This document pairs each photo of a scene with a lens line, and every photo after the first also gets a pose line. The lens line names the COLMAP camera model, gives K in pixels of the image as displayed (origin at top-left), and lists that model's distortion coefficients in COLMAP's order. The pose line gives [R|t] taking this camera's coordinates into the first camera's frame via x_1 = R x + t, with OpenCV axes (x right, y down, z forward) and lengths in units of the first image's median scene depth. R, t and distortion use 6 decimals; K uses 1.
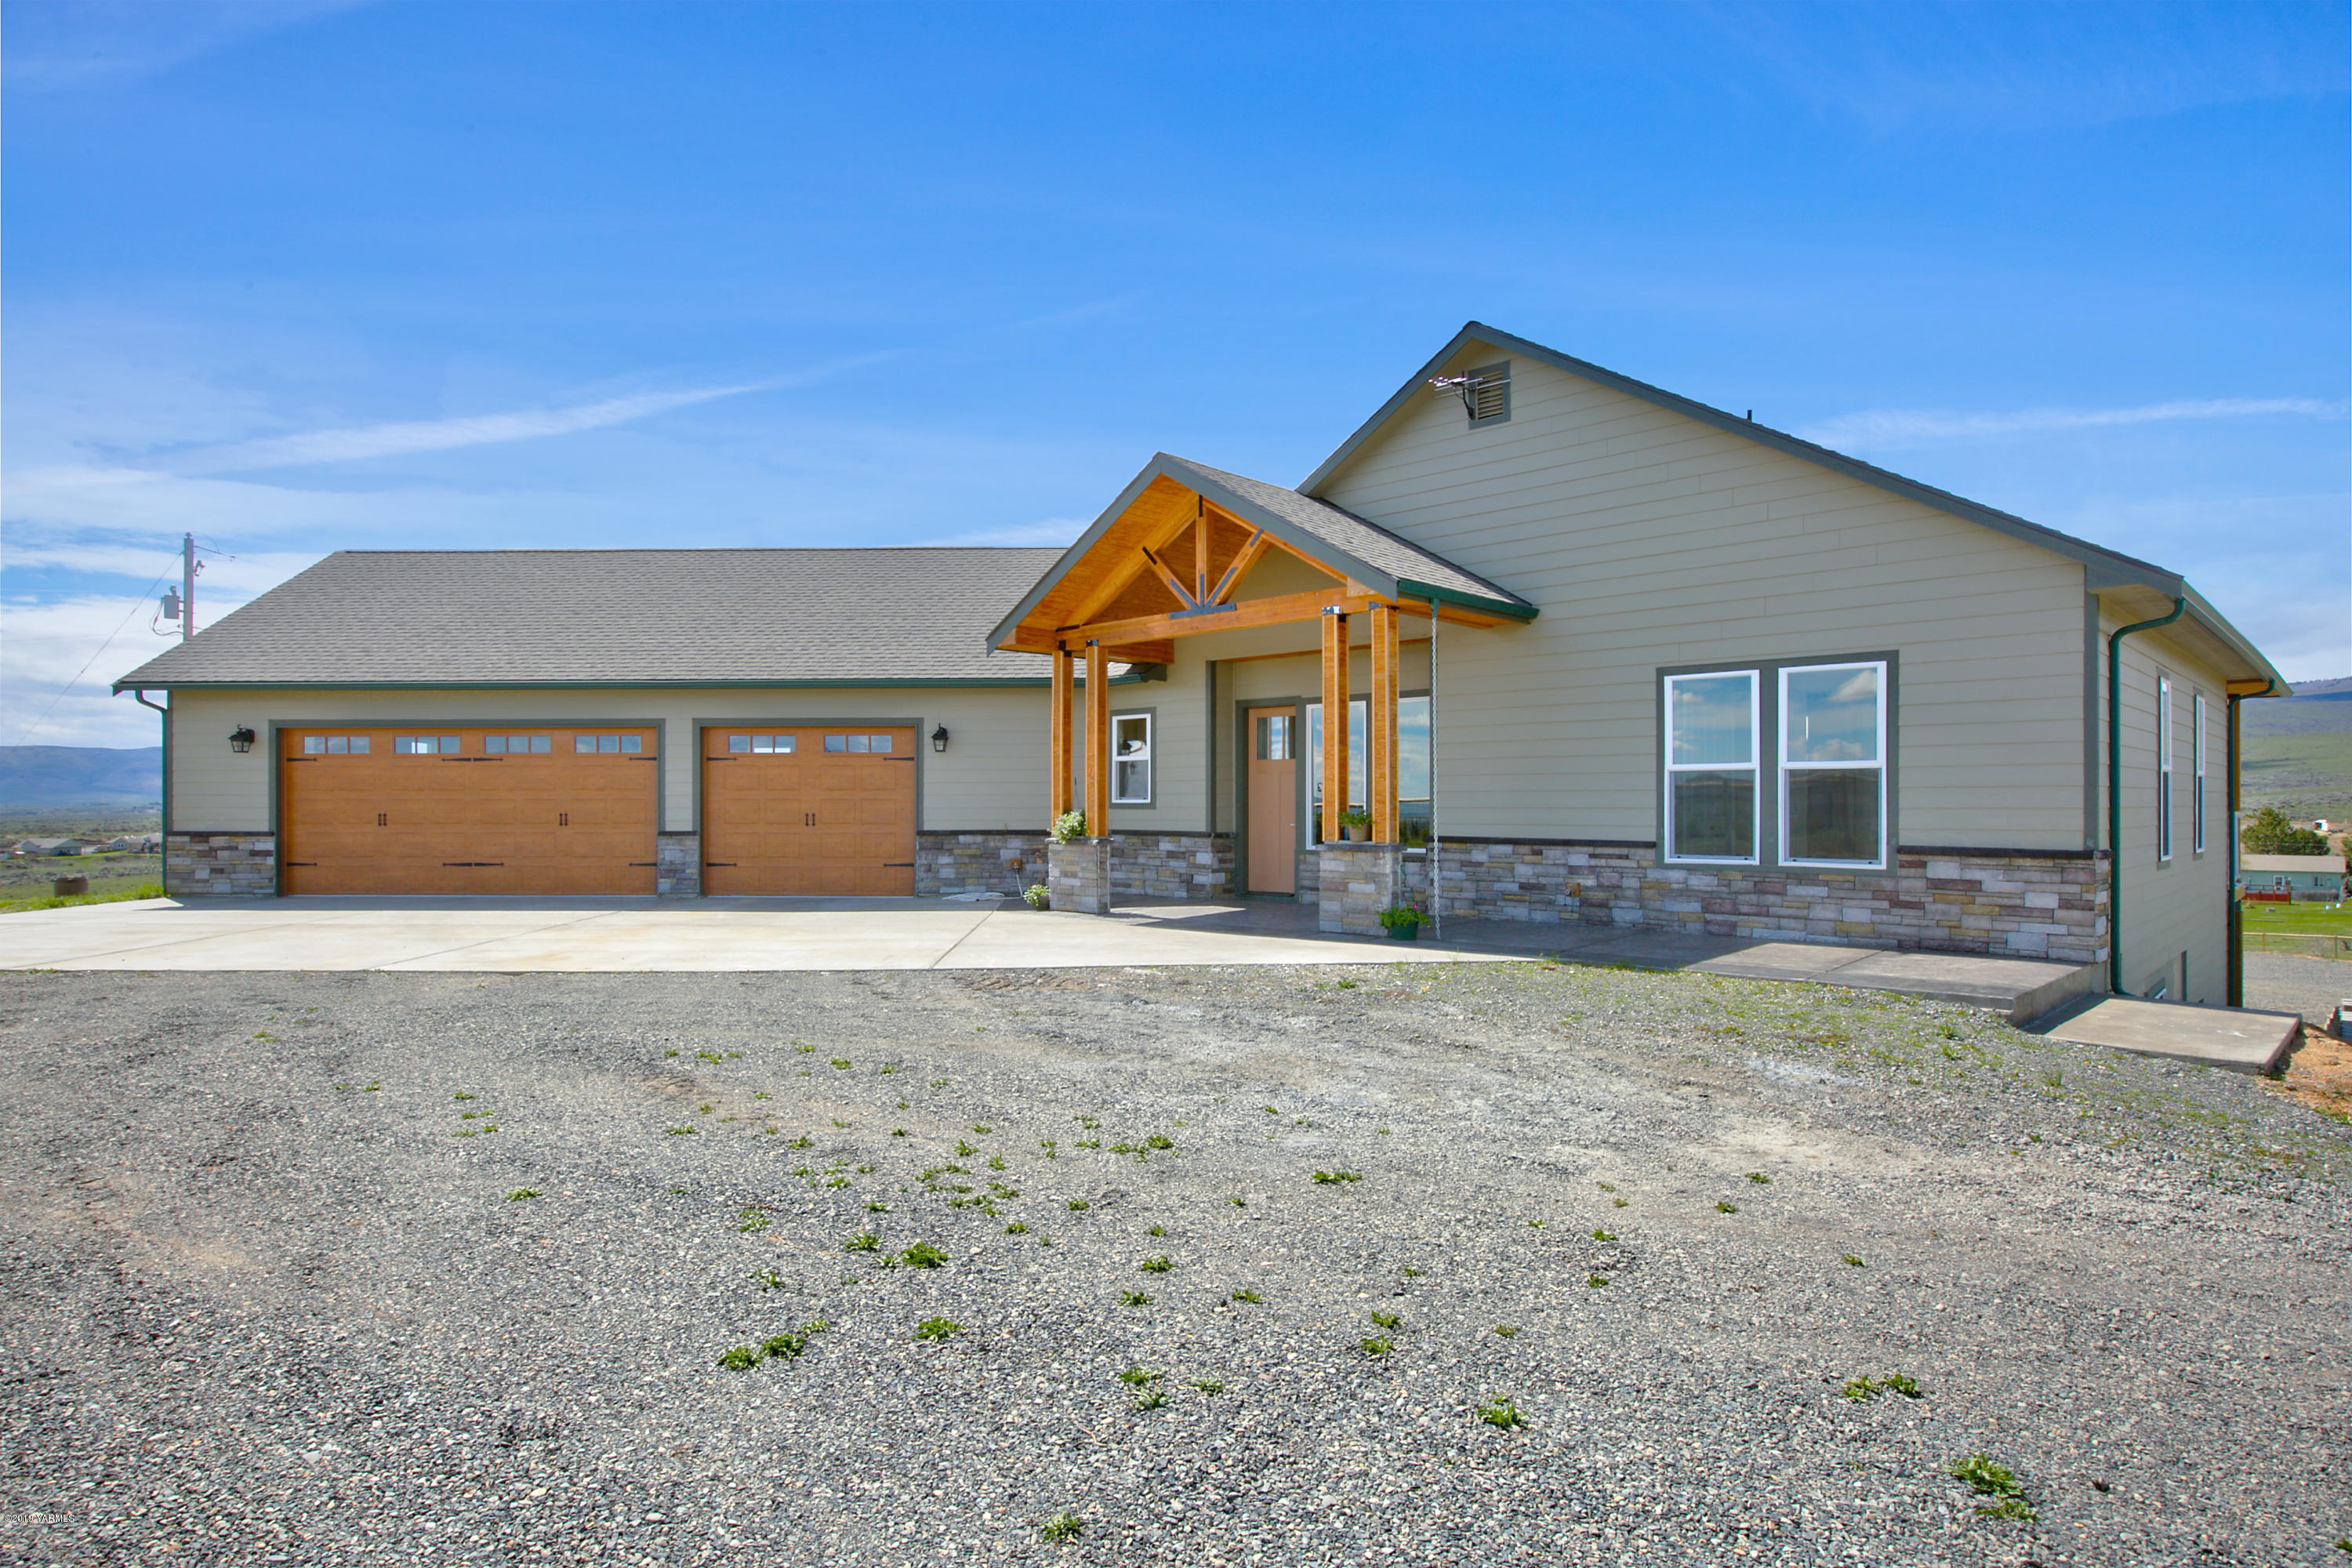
lens RADIAL K [[1274.8, 0, 1175.6], [0, 1274.8, 790.3], [0, 0, 1]] dist [-0.017864, 0.002339]
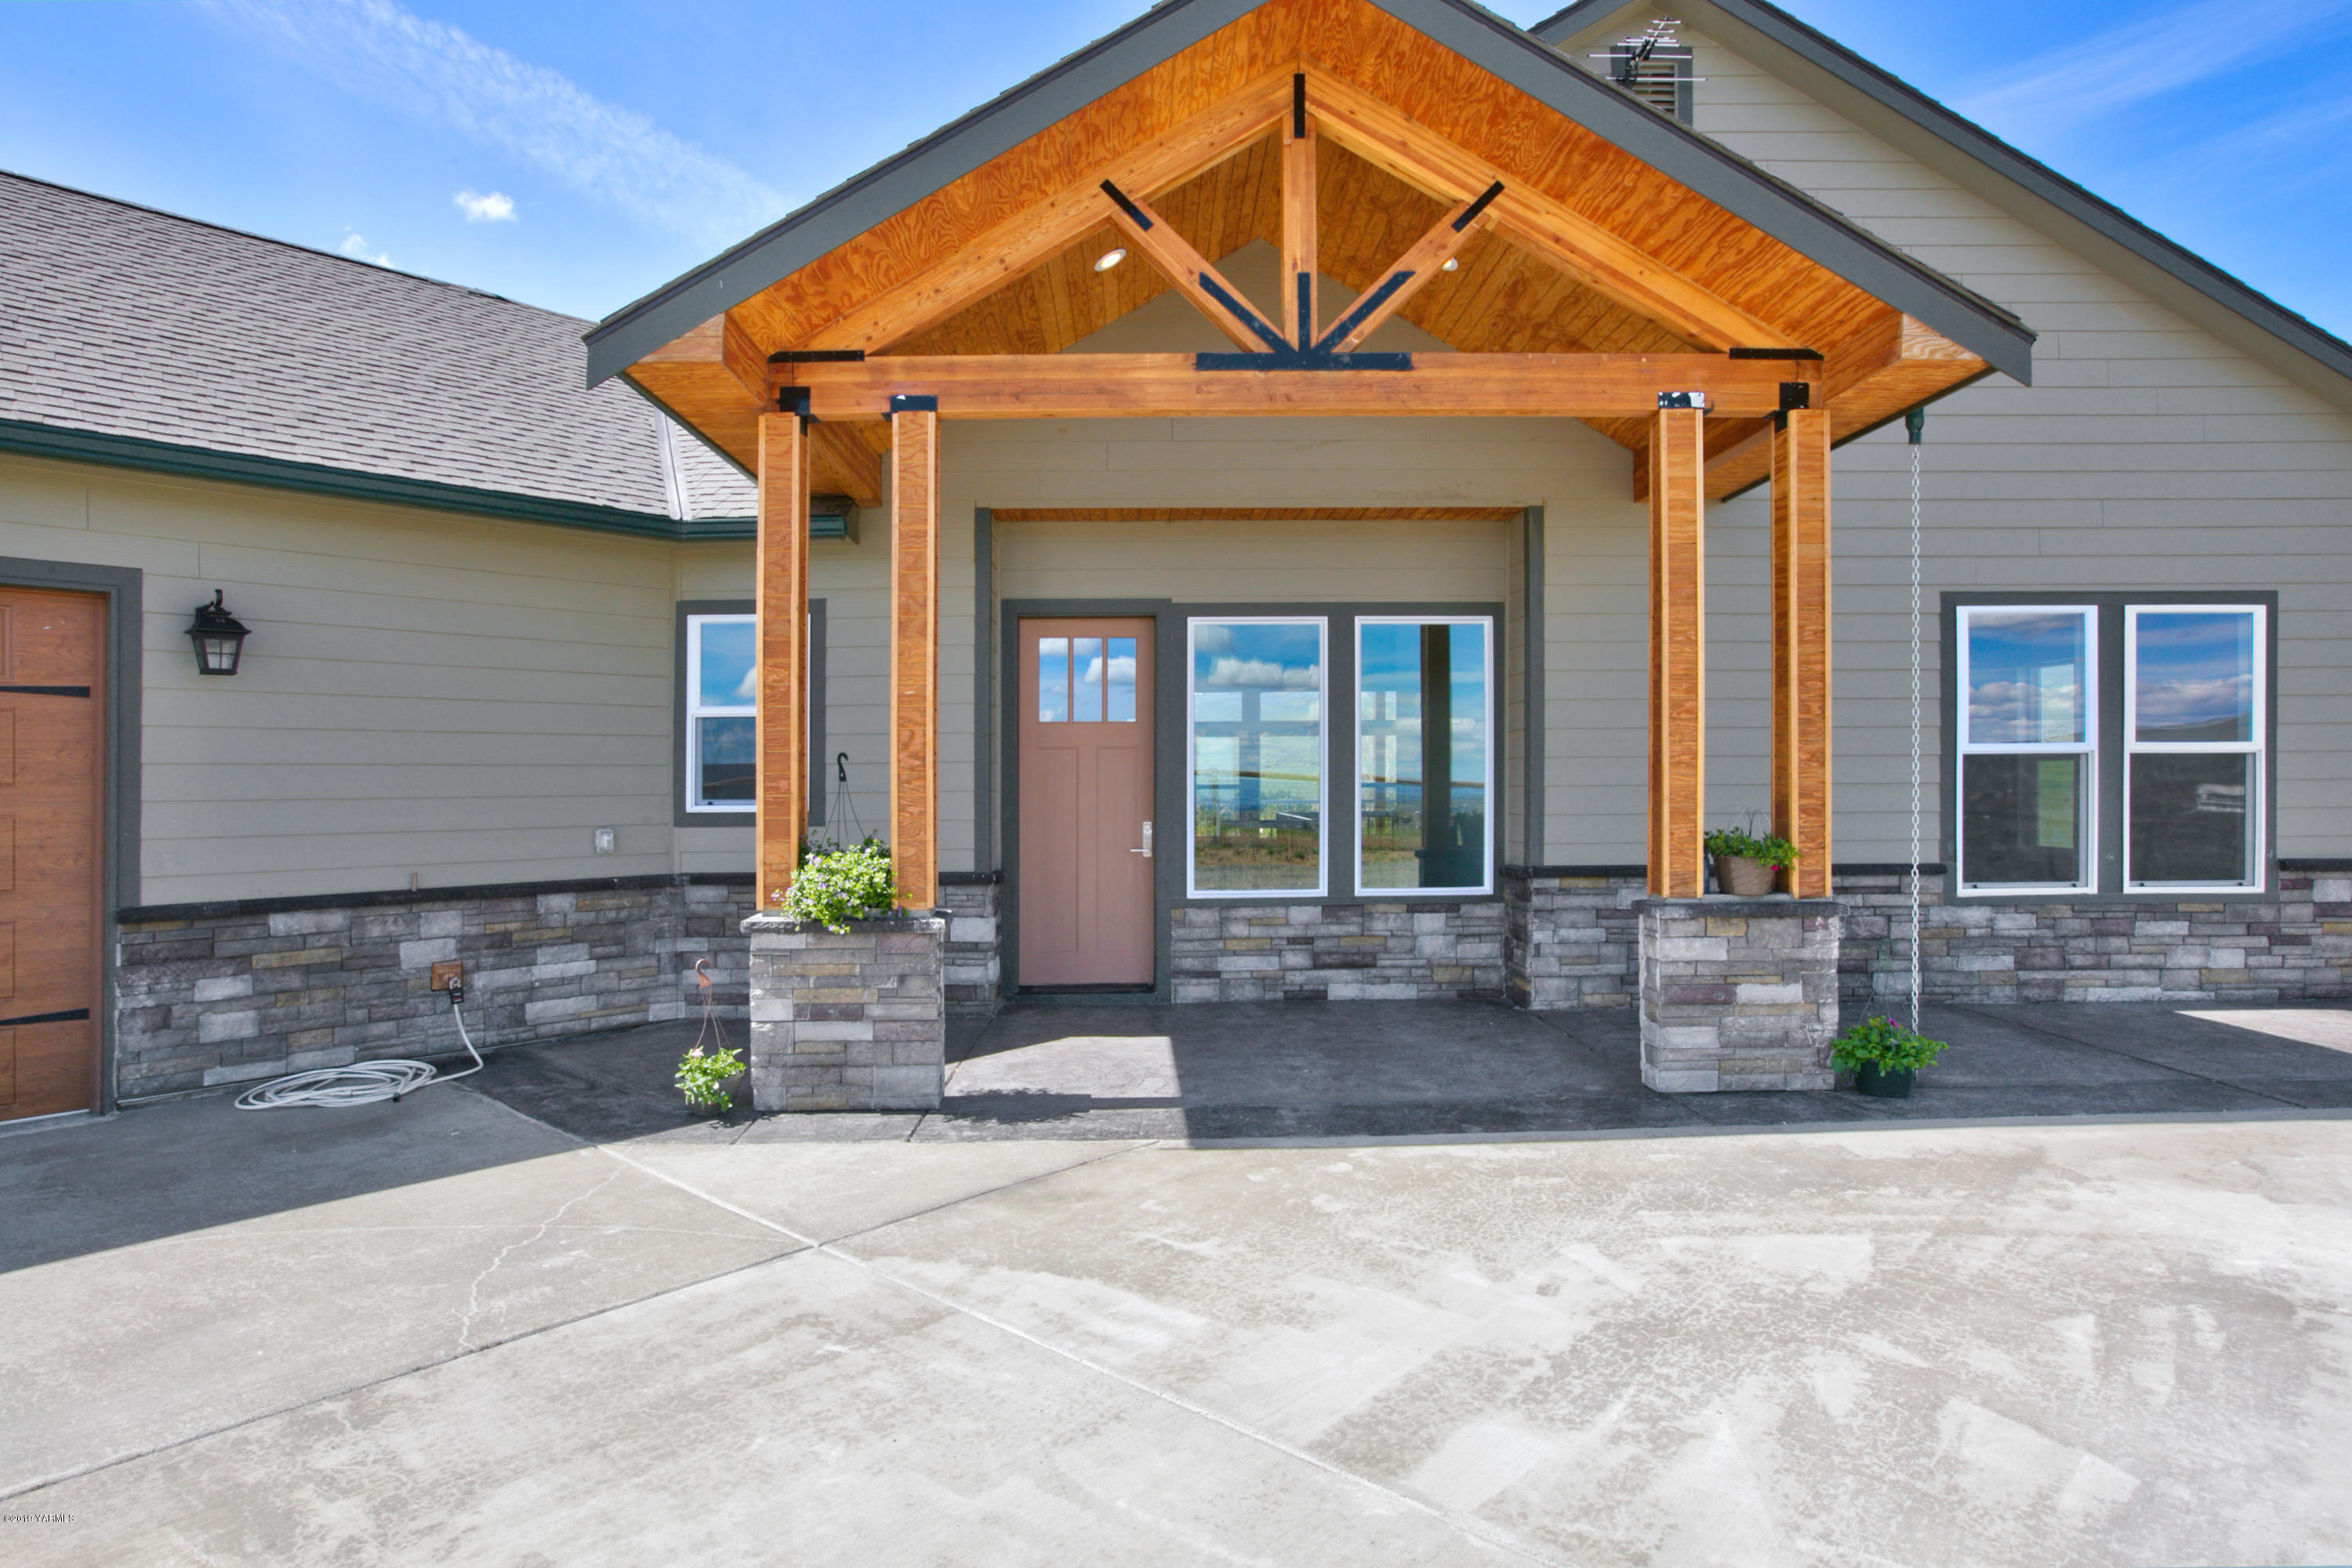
lens RADIAL K [[1274.8, 0, 1175.9], [0, 1274.8, 772.6], [0, 0, 1]] dist [-0.017864, 0.002339]
pose [[0.706153, 0.000406, 0.708059, -0.345079], [-0.000092, 1.000000, -0.000482, -0.005160], [-0.708059, 0.000275, 0.706153, 0.827085]]
